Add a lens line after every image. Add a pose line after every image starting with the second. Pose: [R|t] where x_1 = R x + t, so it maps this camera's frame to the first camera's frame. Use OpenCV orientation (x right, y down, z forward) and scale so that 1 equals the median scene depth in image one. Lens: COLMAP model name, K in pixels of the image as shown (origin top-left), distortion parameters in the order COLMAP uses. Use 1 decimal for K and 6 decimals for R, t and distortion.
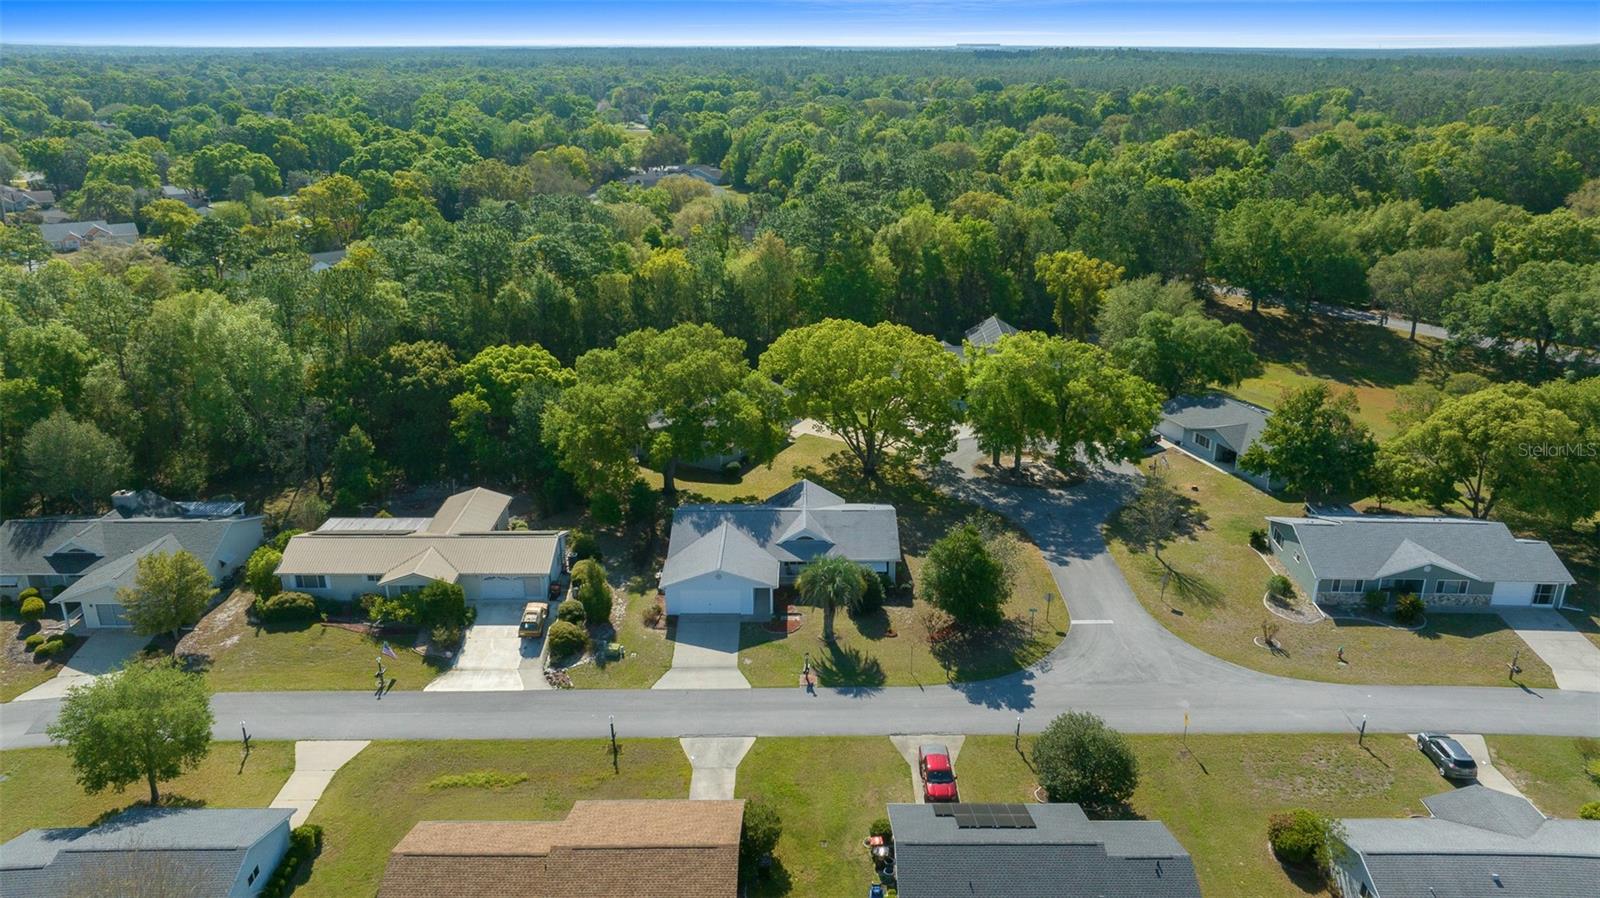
lens RADIAL K [[1174.5, 0, 795.1], [0, 1174.5, 451.4], [0, 0, 1]] dist [-0.010876, 0.007491]
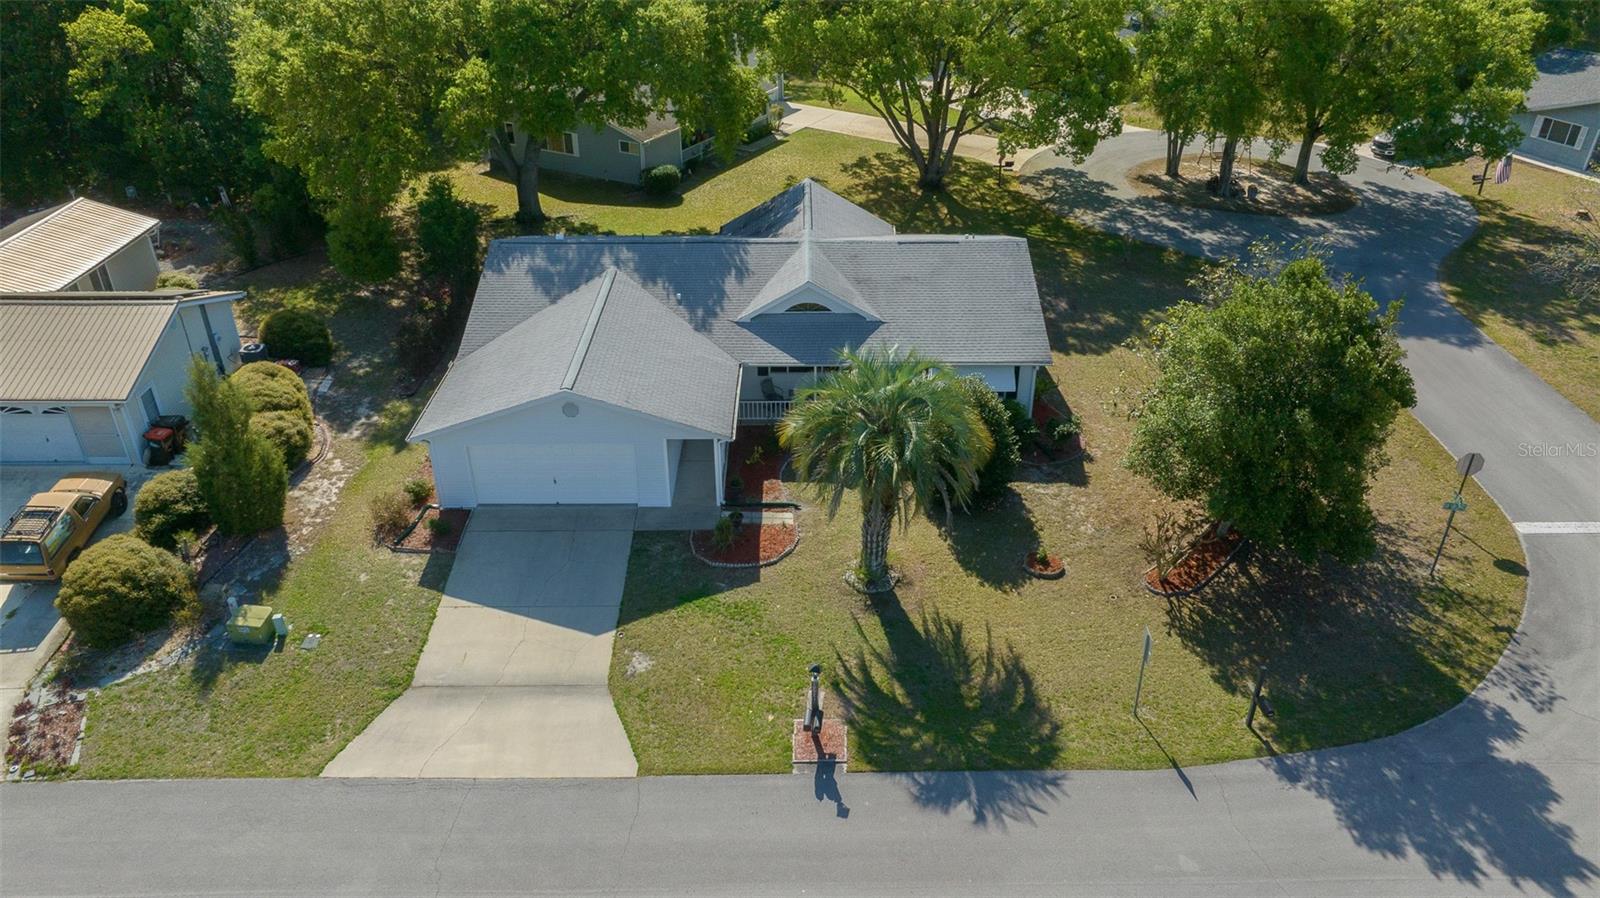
lens RADIAL K [[1174.5, 0, 802.8], [0, 1174.5, 444.3], [0, 0, 1]] dist [-0.010876, 0.007491]
pose [[0.999986, -0.000995, 0.005169, 0.004706], [0.000103, 0.985502, 0.169666, 0.054812], [-0.005262, -0.169663, 0.985488, 0.629620]]
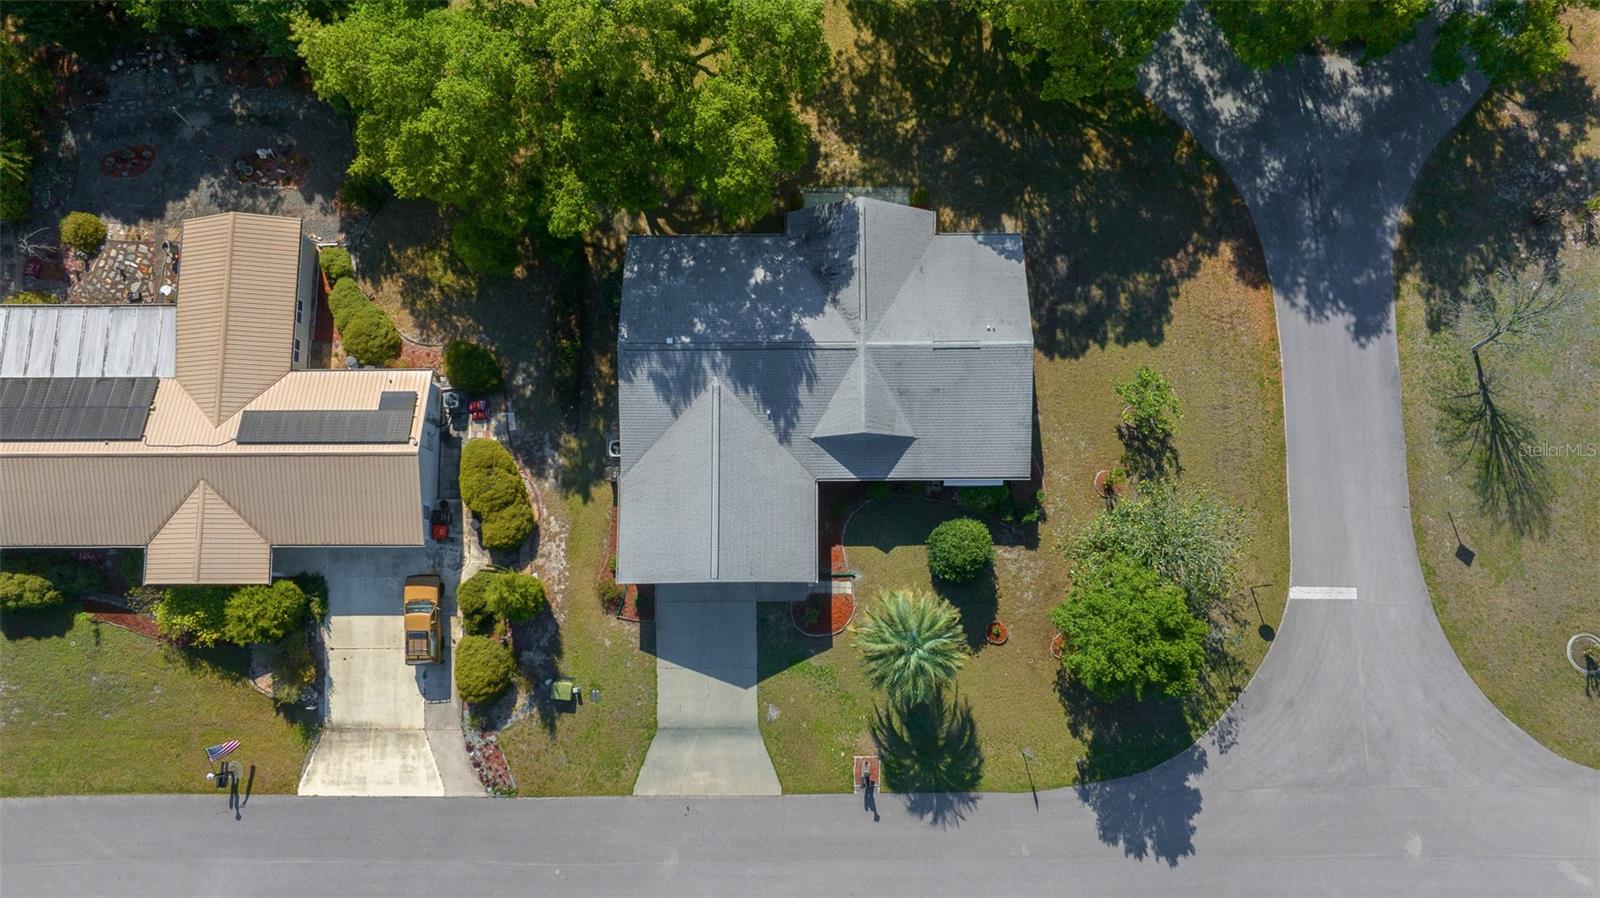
lens RADIAL K [[1174.5, 0, 809.4], [0, 1174.5, 444.2], [0, 0, 1]] dist [-0.010876, 0.007491]
pose [[0.999914, -0.012273, -0.004512, -0.014188], [0.009512, 0.445857, 0.895054, -0.438982], [-0.008973, -0.895020, 0.445935, 0.784511]]
